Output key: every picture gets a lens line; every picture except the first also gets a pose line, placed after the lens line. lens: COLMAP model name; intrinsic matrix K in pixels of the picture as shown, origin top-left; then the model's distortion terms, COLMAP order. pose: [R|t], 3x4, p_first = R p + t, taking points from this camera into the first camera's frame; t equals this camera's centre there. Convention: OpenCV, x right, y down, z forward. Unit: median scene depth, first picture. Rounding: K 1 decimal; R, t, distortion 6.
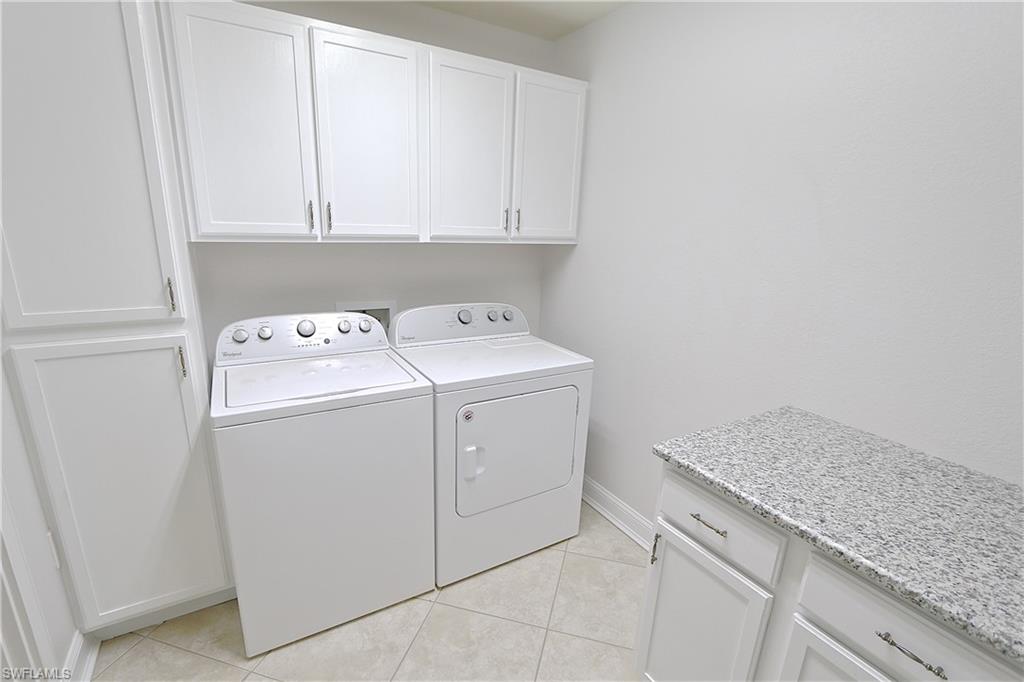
lens RADIAL K [[468.3, 0, 513.7], [0, 468.3, 346.7], [0, 0, 1]] dist [-0.022680, 0.004039]
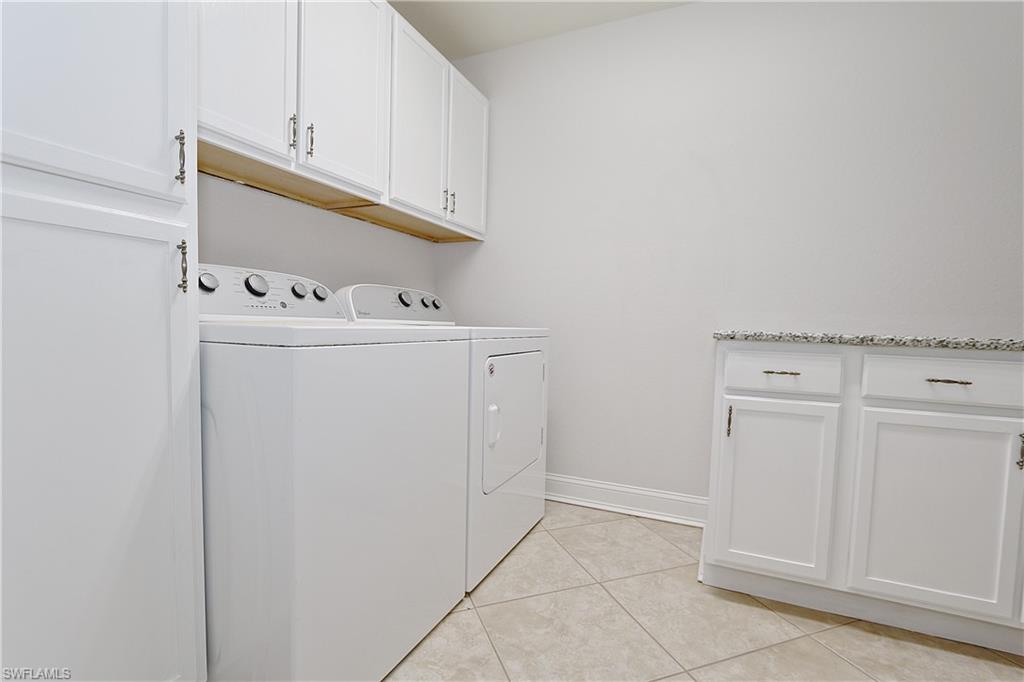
lens RADIAL K [[468.3, 0, 513.7], [0, 468.3, 346.7], [0, 0, 1]] dist [-0.022680, 0.004039]
pose [[0.819762, -0.045663, 0.570881, -0.550180], [0.154526, 0.977482, -0.143707, 0.228457], [-0.551464, 0.206021, 0.808358, 0.210998]]
